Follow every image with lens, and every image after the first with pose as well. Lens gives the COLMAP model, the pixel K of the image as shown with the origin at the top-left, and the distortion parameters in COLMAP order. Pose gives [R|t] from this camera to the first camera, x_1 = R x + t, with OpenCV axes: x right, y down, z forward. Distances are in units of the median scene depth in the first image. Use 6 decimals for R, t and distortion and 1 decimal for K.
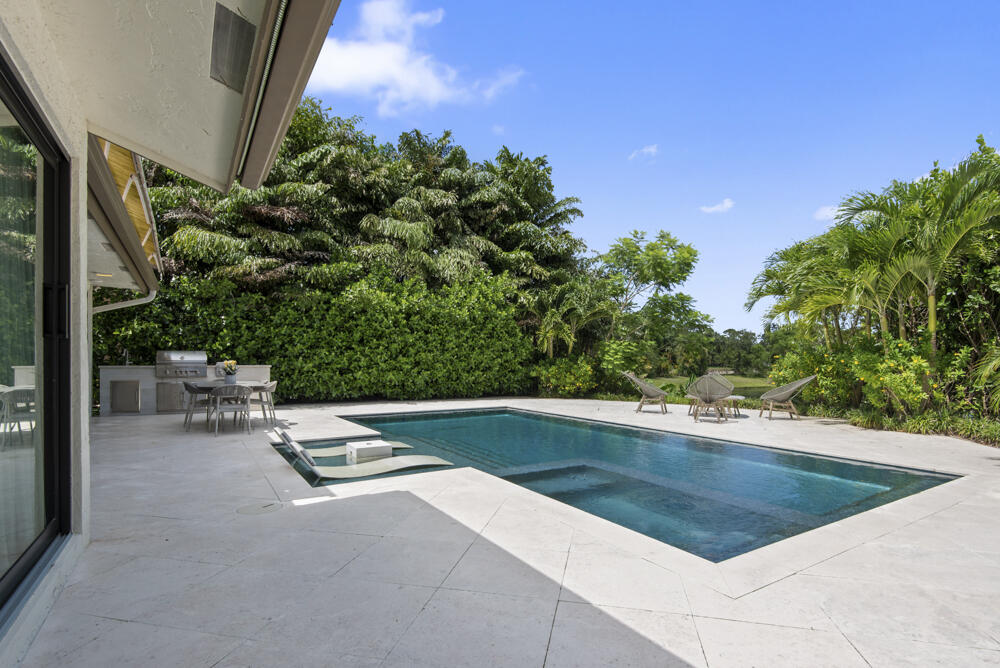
lens RADIAL K [[494.5, 0, 505.4], [0, 494.5, 360.4], [0, 0, 1]] dist [-0.001432, -0.001210]
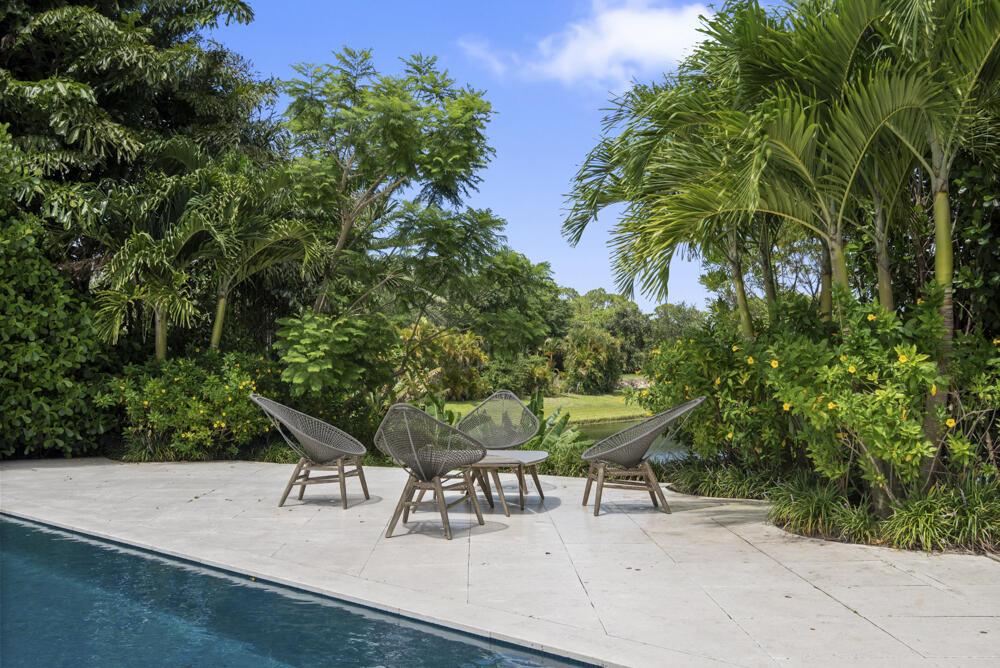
lens RADIAL K [[994.7, 0, 499.5], [0, 994.7, 330.6], [0, 0, 1]] dist [0.041264, 0.000000]
pose [[0.966630, 0.000599, 0.256174, 0.173173], [0.008125, 0.999422, -0.032996, 0.001382], [-0.256046, 0.033977, 0.966067, 0.173950]]
